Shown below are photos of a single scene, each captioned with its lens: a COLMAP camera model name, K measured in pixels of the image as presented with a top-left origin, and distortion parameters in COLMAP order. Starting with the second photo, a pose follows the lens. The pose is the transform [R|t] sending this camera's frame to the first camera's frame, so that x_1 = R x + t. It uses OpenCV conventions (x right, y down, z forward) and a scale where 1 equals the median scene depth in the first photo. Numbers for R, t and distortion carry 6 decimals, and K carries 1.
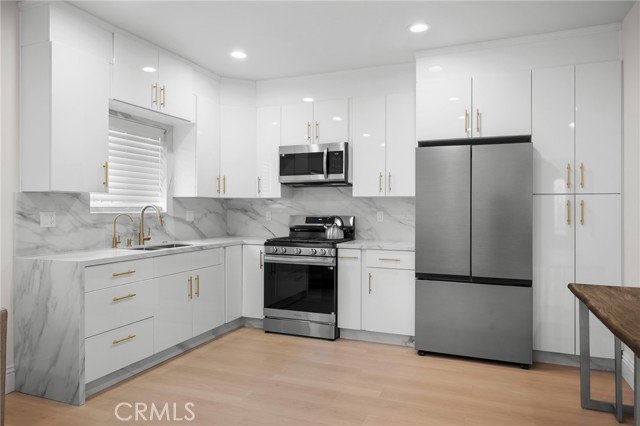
lens RADIAL K [[427.1, 0, 319.8], [0, 427.1, 207.6], [0, 0, 1]] dist [-0.000061, -0.000119]
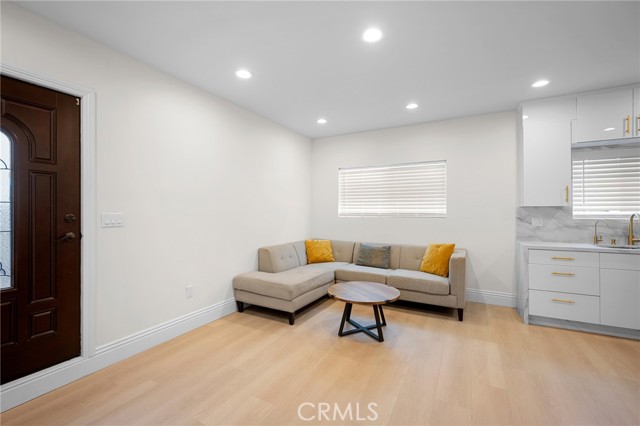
lens RADIAL K [[273.4, 0, 320.3], [0, 273.4, 212.3], [0, 0, 1]] dist [-0.002867, -0.000358]
pose [[-0.112151, 0.001447, -0.993690, 0.462231], [0.004743, 0.999988, 0.000921, -0.013214], [0.993680, -0.004610, -0.112157, 0.177852]]
